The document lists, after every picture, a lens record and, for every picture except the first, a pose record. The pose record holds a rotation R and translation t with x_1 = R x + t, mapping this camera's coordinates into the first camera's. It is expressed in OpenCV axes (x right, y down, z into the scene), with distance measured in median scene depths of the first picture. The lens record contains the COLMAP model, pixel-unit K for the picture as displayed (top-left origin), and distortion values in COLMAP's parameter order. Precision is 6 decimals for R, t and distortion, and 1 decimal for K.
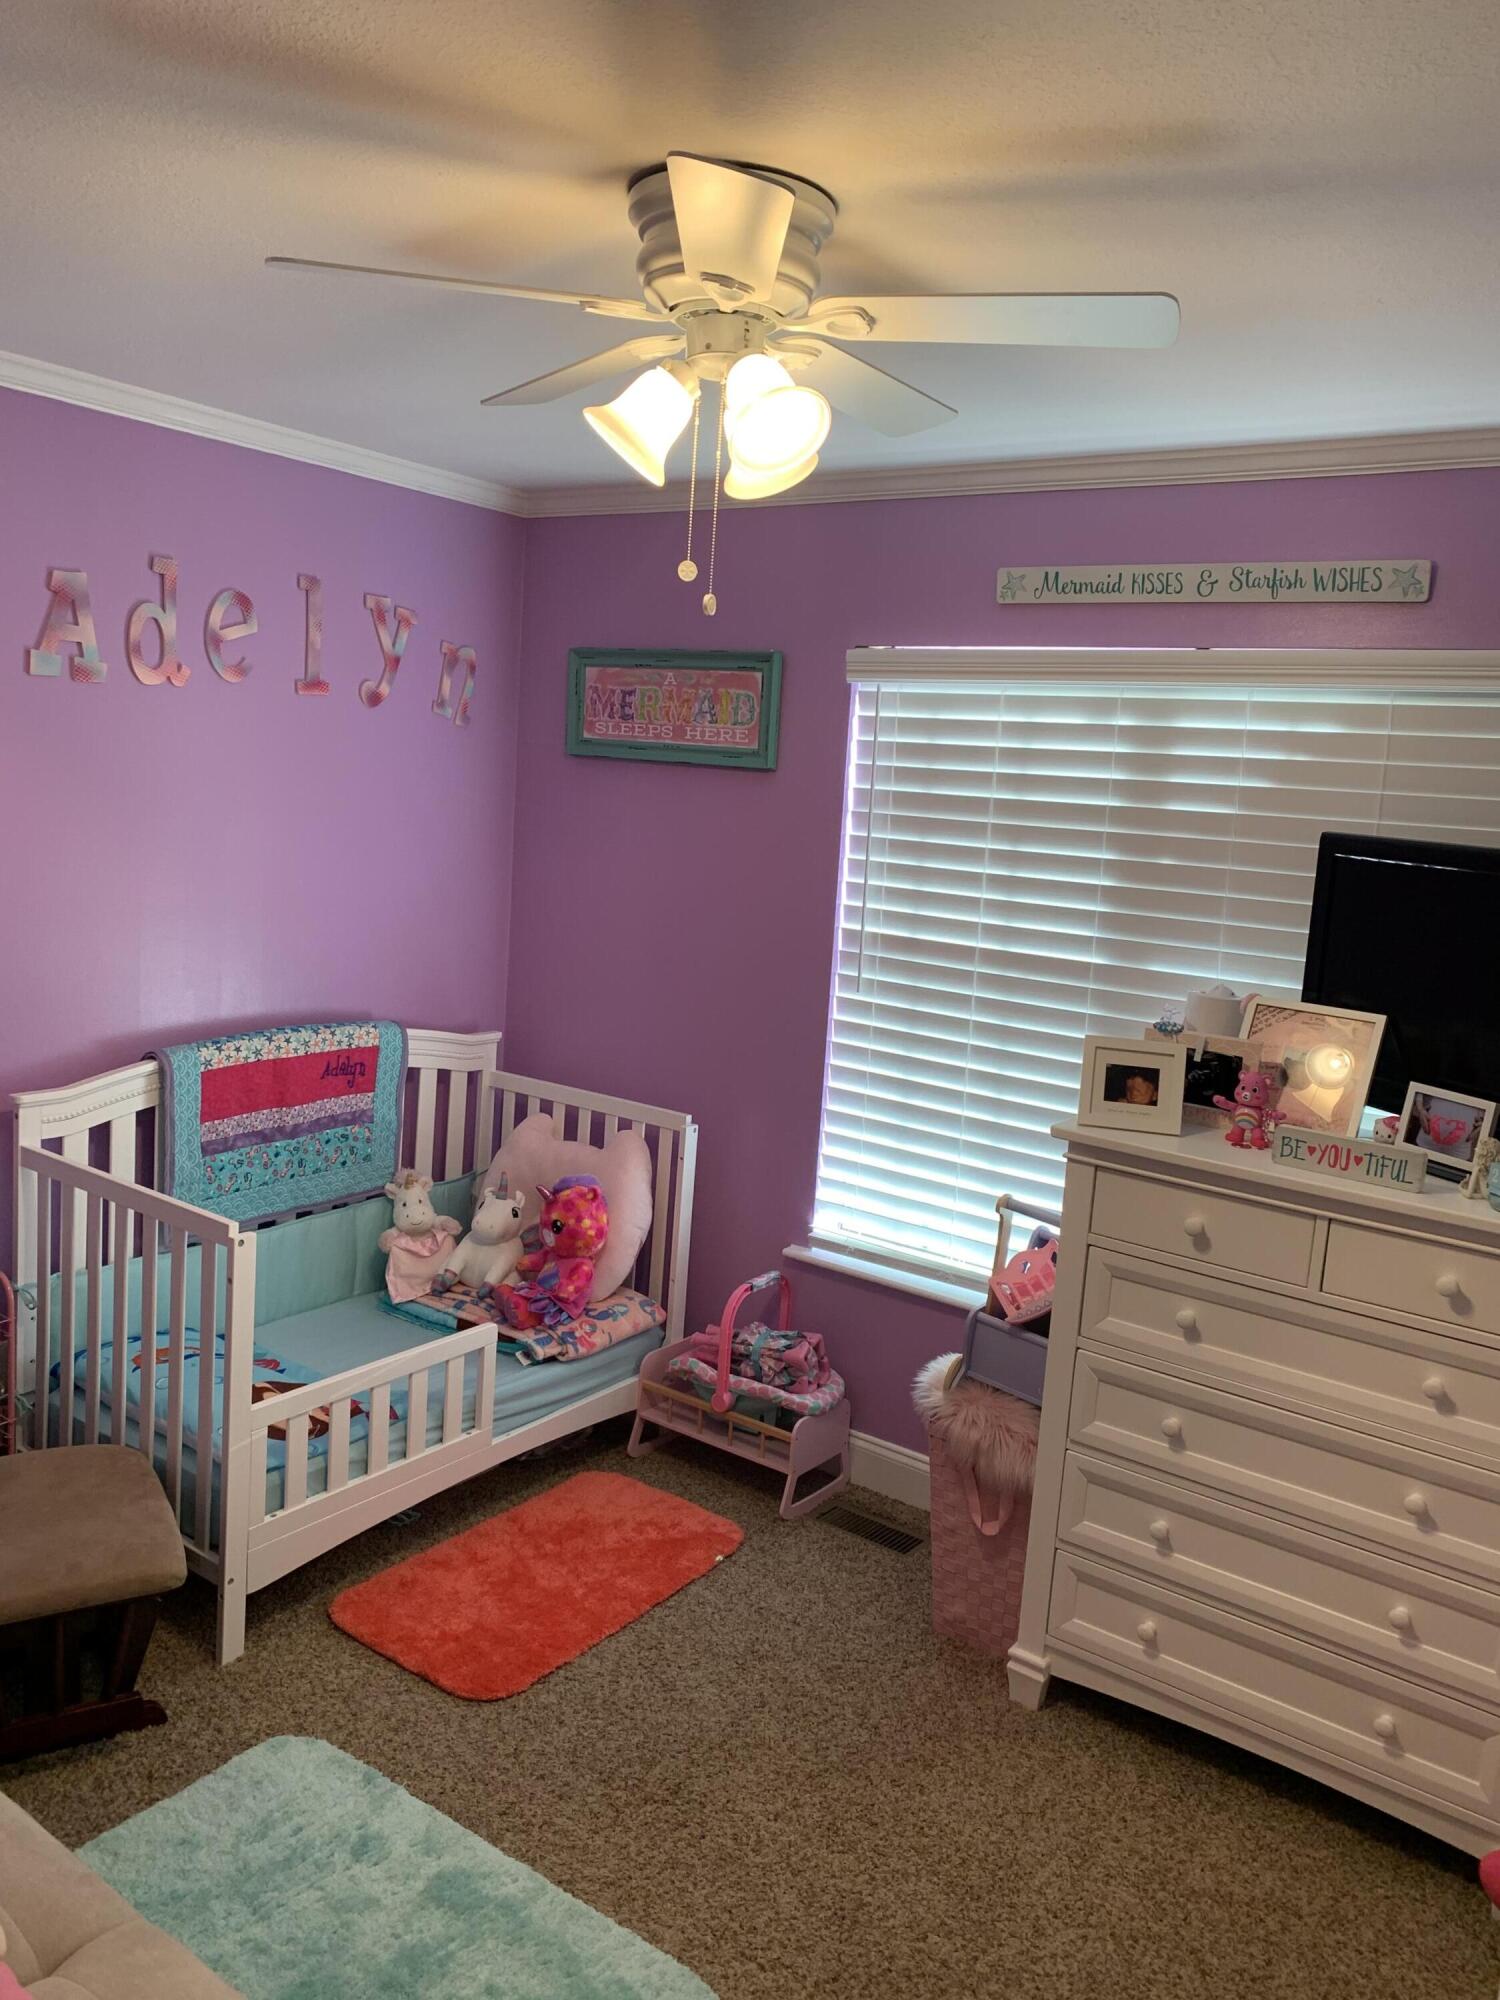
lens RADIAL K [[1564.1, 0, 750.0], [0, 1564.1, 1000.0], [0, 0, 1]] dist [0.032017, -0.005481]
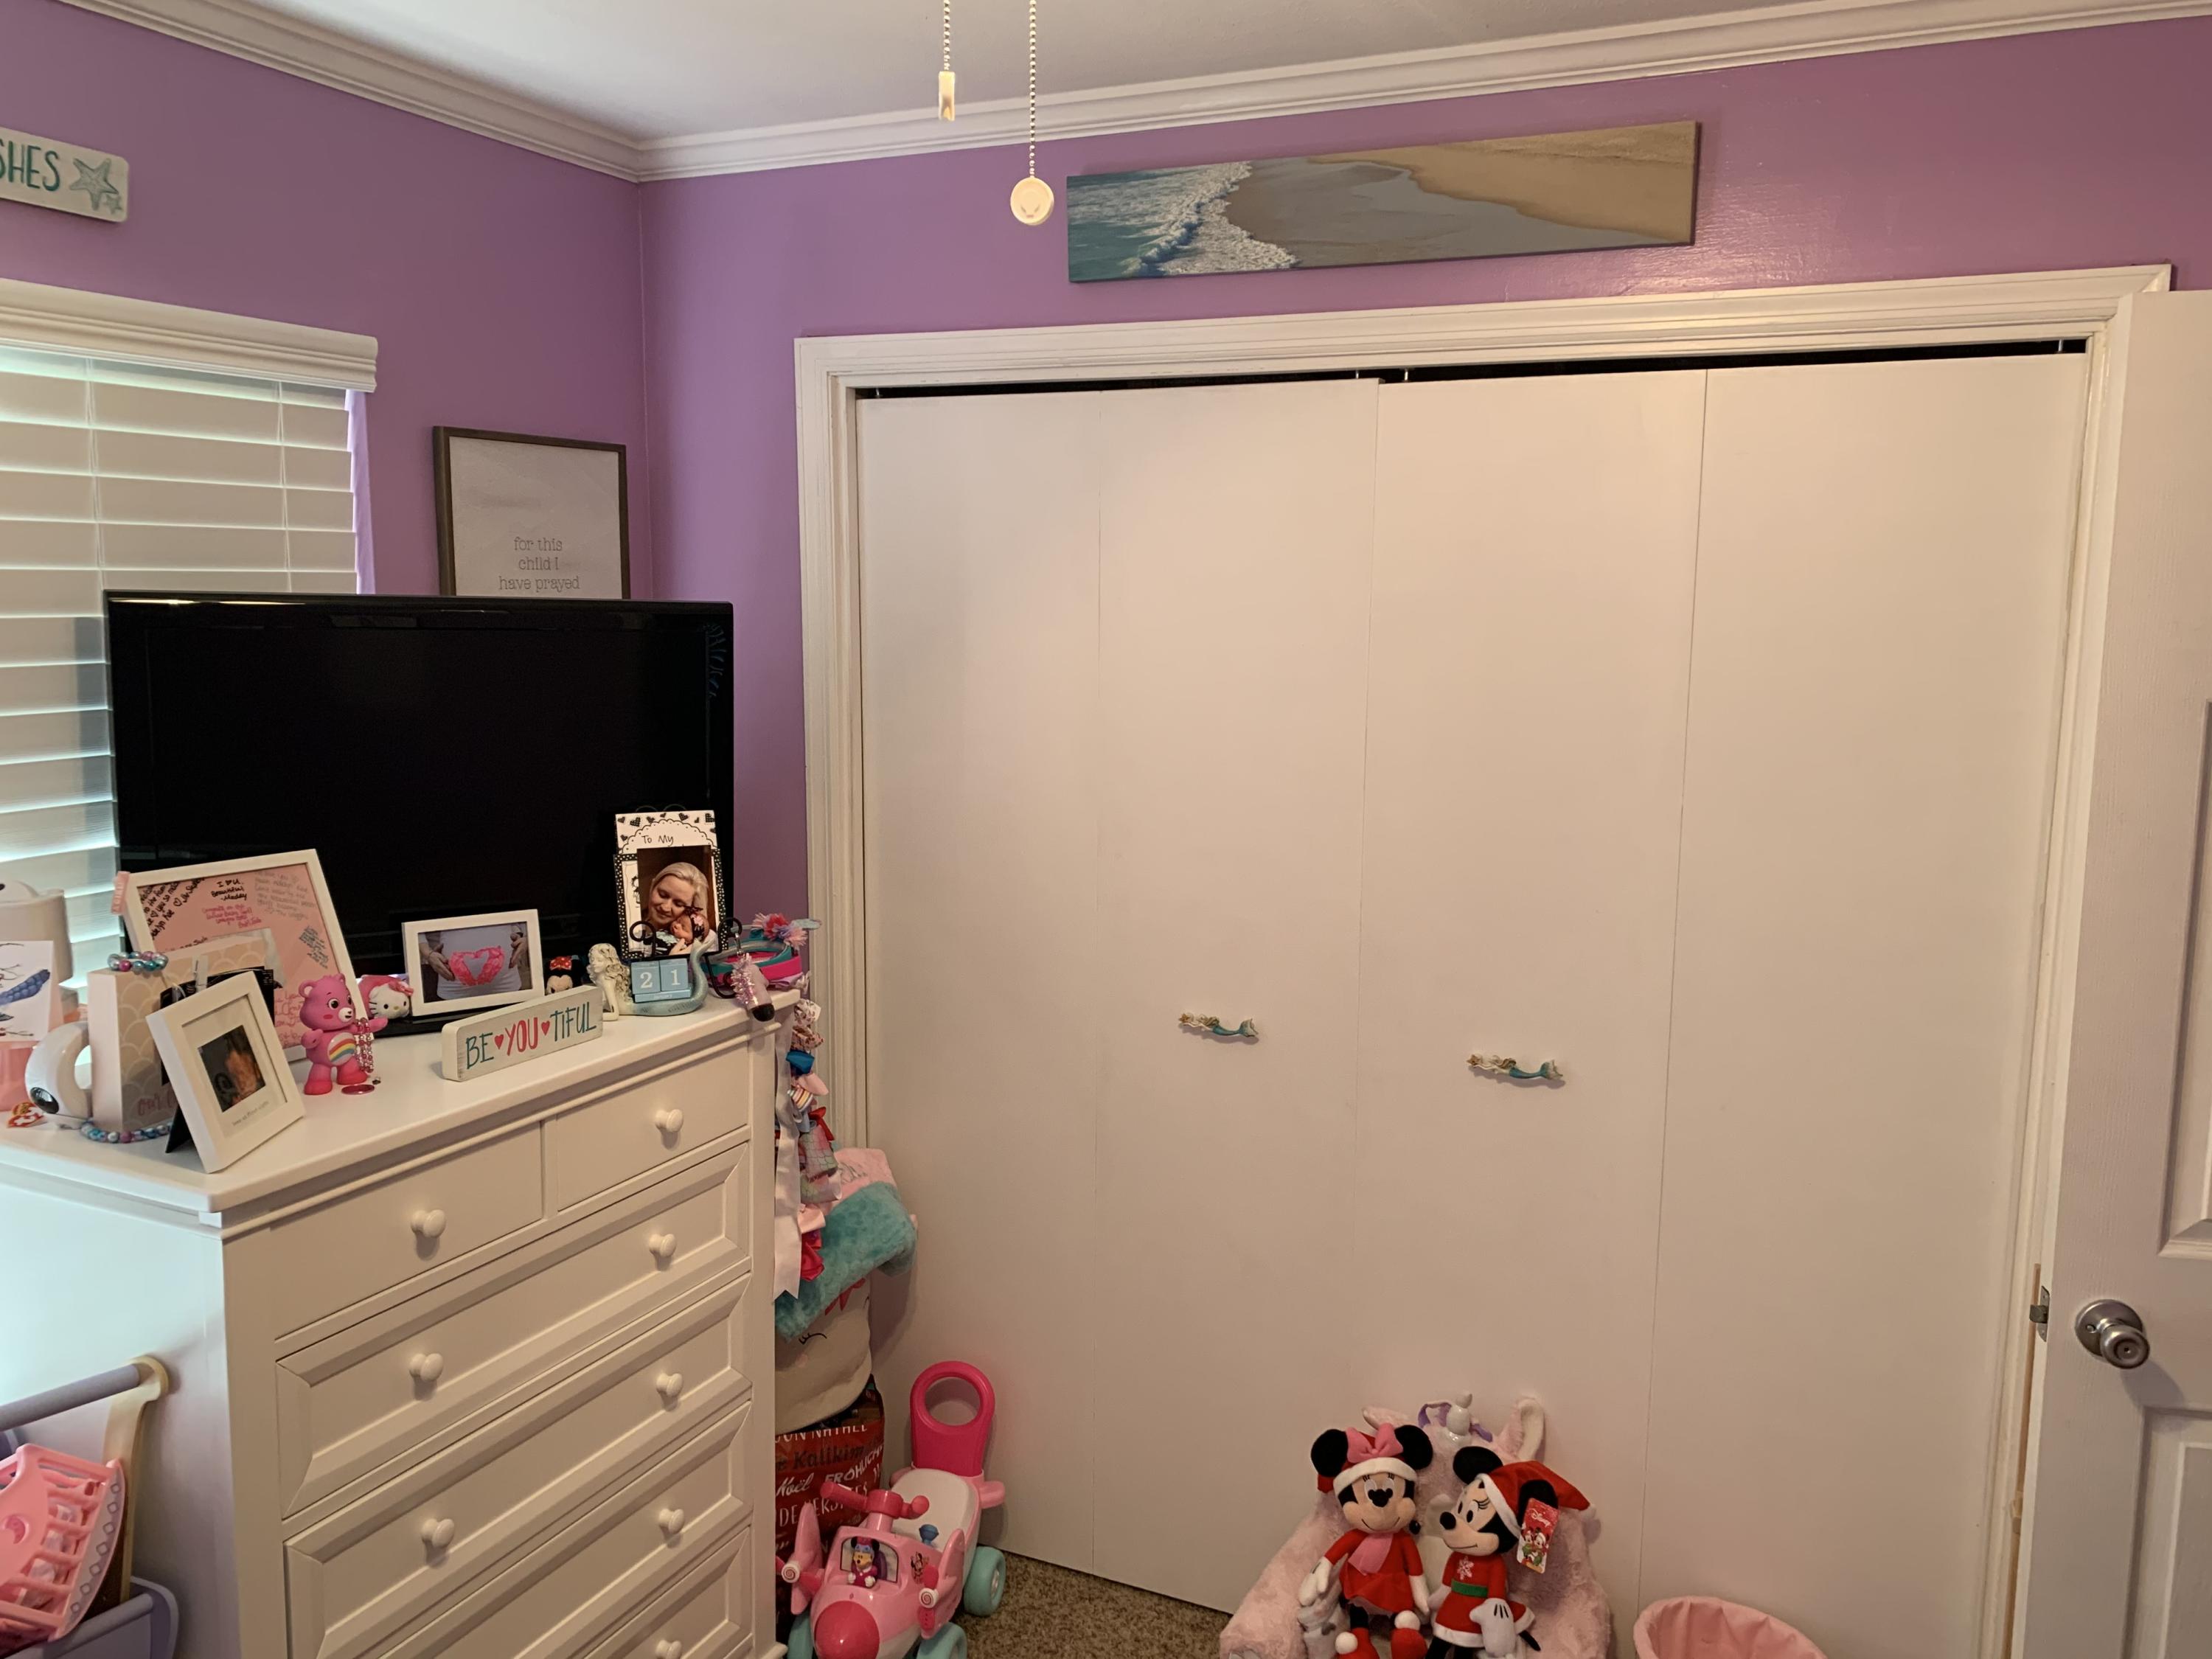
lens RADIAL K [[1729.9, 0, 1106.0], [0, 1729.9, 829.5], [0, 0, 1]] dist [0.032017, -0.005481]
pose [[-0.180836, -0.215030, 0.959719, -0.398853], [0.119498, 0.963774, 0.238455, -0.141479], [-0.976227, 0.157806, -0.148590, 0.778844]]
